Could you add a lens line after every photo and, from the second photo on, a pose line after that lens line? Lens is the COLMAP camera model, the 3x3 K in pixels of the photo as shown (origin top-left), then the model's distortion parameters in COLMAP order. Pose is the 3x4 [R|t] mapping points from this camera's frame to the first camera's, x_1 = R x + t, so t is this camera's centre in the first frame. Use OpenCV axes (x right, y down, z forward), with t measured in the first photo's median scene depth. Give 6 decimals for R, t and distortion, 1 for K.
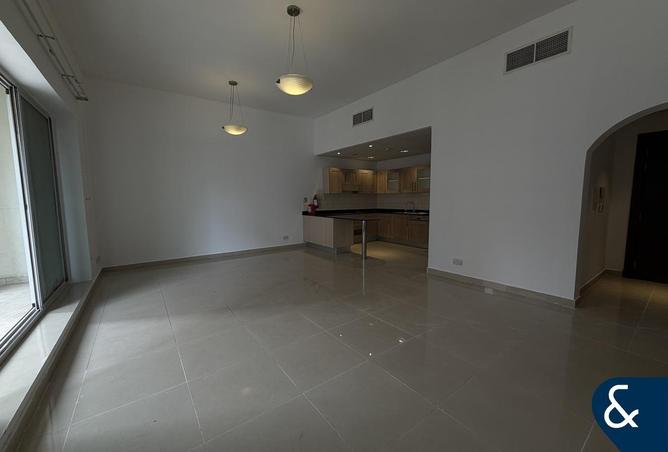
lens RADIAL K [[267.2, 0, 338.7], [0, 267.2, 226.5], [0, 0, 1]] dist [-0.000019, -0.000086]
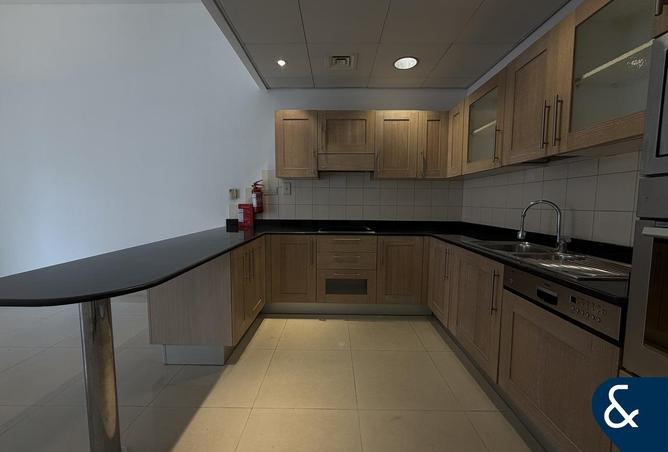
lens RADIAL K [[267.2, 0, 332.8], [0, 267.2, 223.6], [0, 0, 1]] dist [-0.000019, -0.000086]
pose [[0.796181, 0.060566, -0.602020, 0.261203], [-0.069085, 0.997570, 0.008993, -0.061860], [0.601102, 0.034431, 0.798431, 0.701672]]
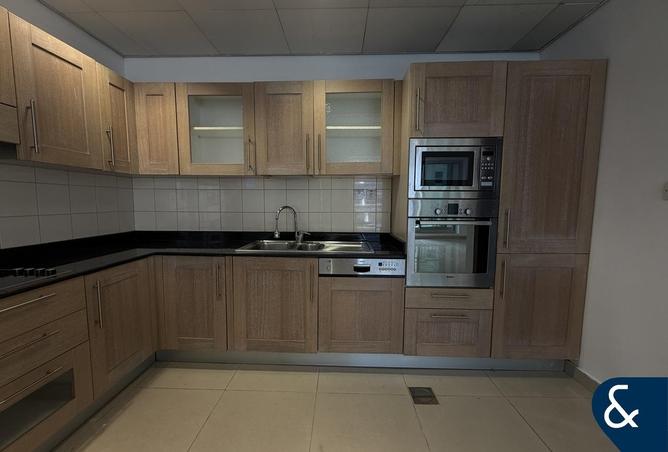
lens RADIAL K [[267.2, 0, 336.4], [0, 267.2, 223.7], [0, 0, 1]] dist [-0.000019, -0.000086]
pose [[0.619485, -0.057239, 0.782919, 0.065371], [0.065457, 0.997631, 0.021144, -0.075126], [-0.782275, 0.038149, 0.621764, 0.764631]]
